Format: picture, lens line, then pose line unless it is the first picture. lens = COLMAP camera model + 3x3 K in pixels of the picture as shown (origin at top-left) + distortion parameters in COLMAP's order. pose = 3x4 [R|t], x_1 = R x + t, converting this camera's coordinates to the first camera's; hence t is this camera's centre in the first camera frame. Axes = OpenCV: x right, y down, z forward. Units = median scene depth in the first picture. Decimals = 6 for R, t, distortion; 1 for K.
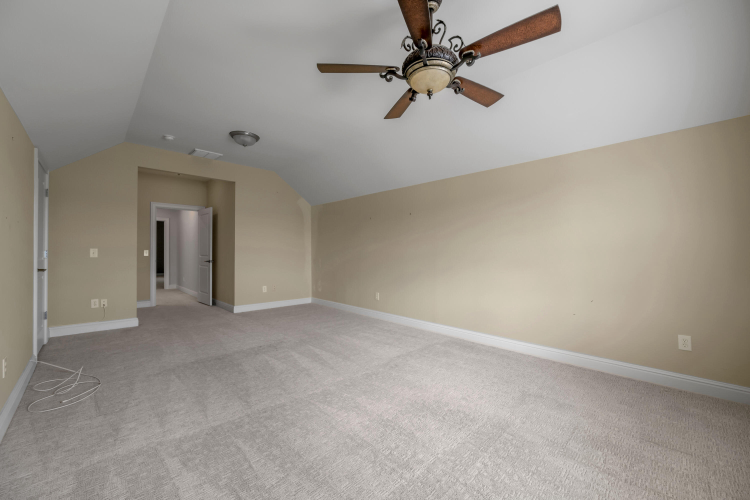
lens RADIAL K [[311.1, 0, 384.5], [0, 311.1, 252.6], [0, 0, 1]] dist [-0.002130, -0.000259]
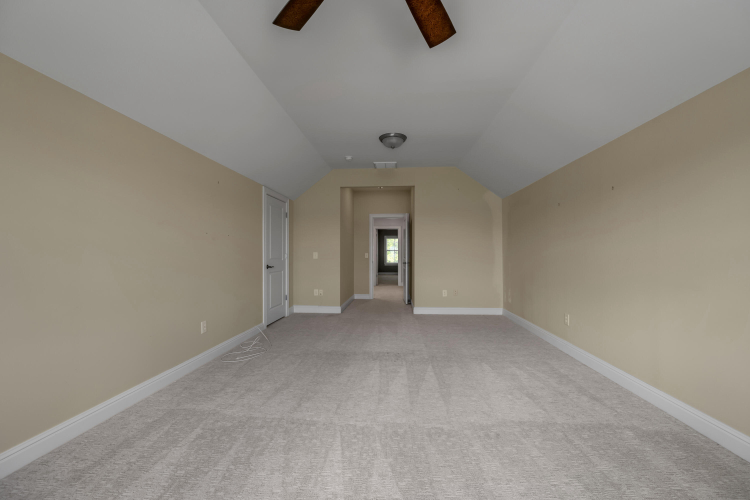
lens RADIAL K [[307.8, 0, 404.9], [0, 307.8, 252.7], [0, 0, 1]] dist [-0.003030, -0.000336]
pose [[0.643797, -0.008576, -0.765148, 0.371731], [0.002266, 0.999954, -0.009302, 0.002915], [0.765193, 0.004255, 0.643787, 0.440159]]
